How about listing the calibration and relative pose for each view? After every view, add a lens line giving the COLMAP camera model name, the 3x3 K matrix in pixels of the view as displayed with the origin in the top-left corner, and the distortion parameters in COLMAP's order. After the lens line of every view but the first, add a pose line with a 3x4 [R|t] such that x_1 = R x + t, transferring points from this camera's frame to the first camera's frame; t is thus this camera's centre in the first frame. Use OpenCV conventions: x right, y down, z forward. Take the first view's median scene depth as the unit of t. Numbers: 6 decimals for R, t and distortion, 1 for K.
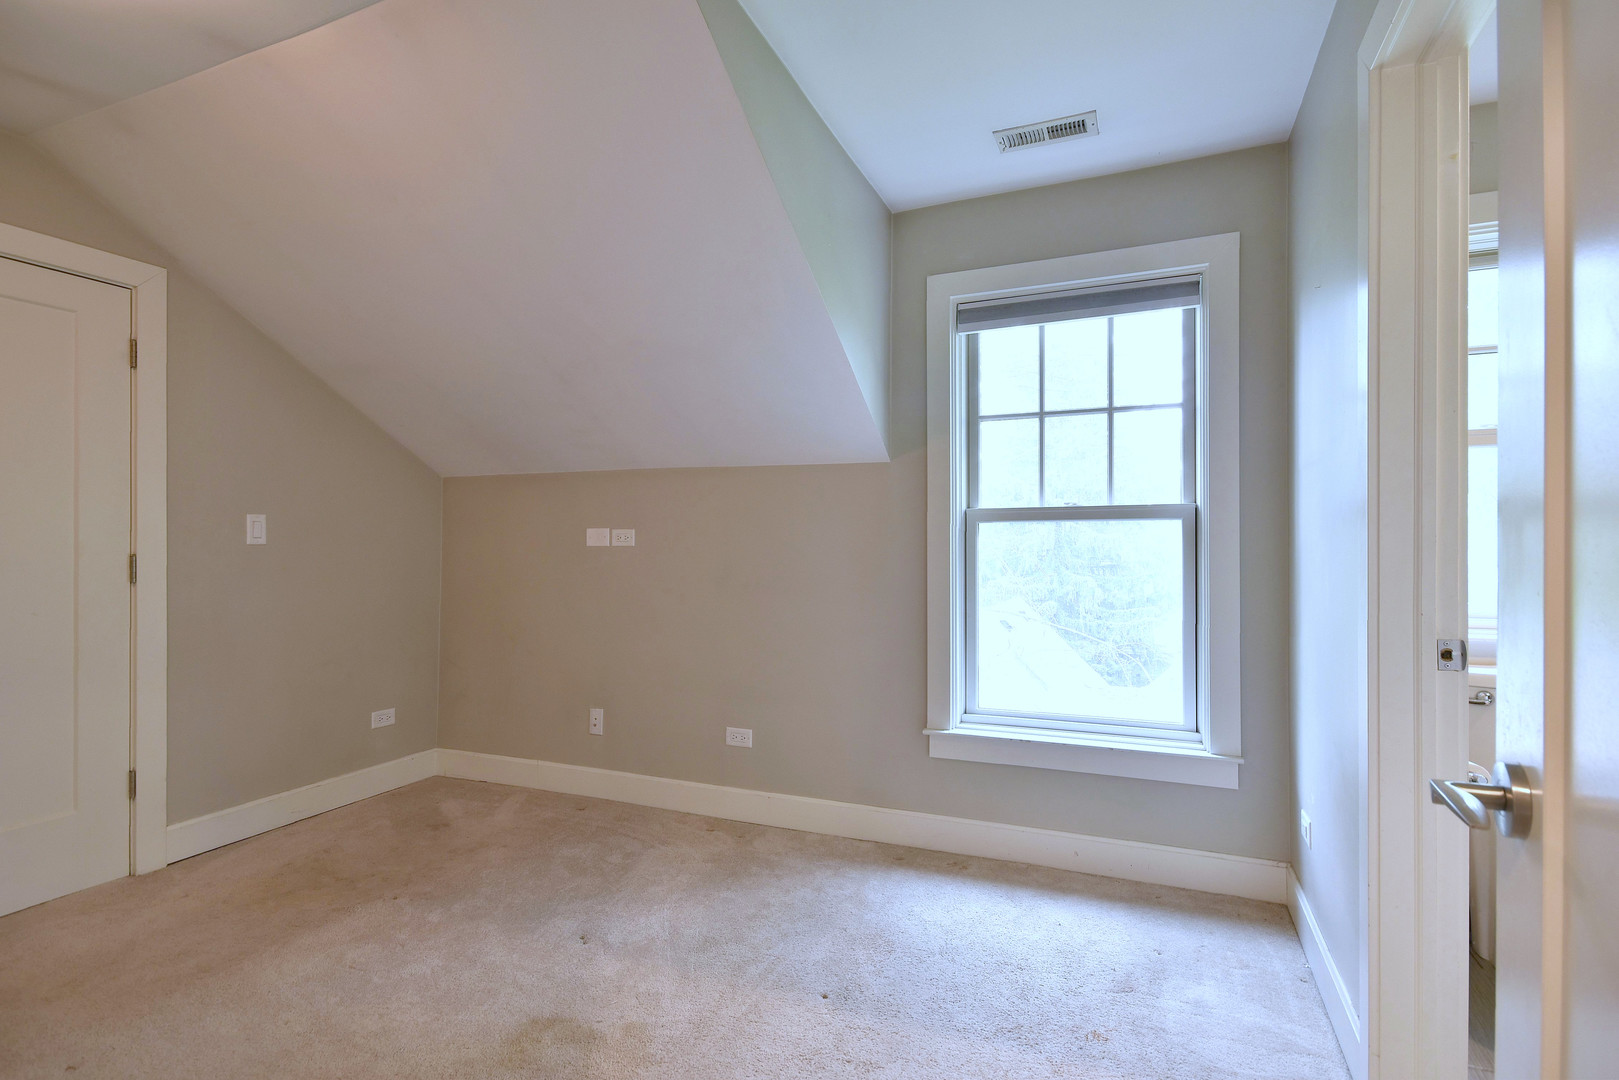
lens RADIAL K [[791.8, 0, 819.8], [0, 791.8, 542.1], [0, 0, 1]] dist [-0.001889, 0.000562]
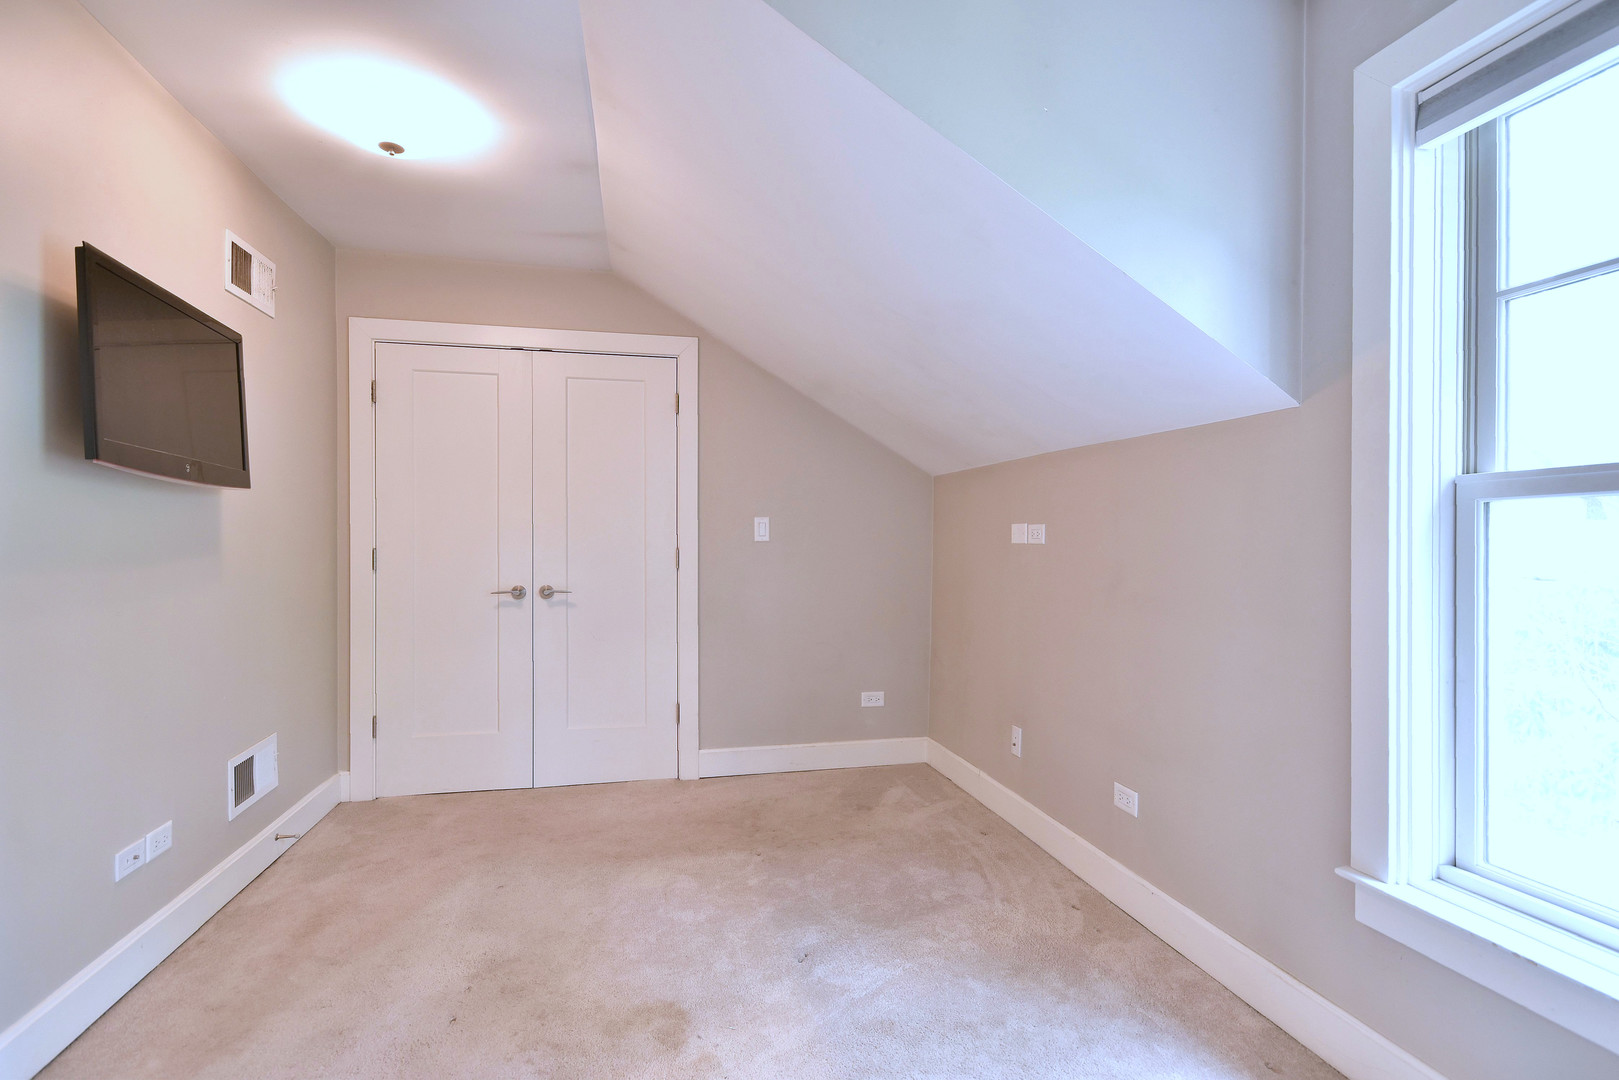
lens RADIAL K [[796.1, 0, 802.9], [0, 796.1, 537.5], [0, 0, 1]] dist [0.004835, 0.000503]
pose [[0.575000, -0.003050, -0.818148, 0.371733], [-0.000655, 0.999991, -0.004188, 0.002520], [0.818153, 0.002944, 0.574993, 0.345119]]
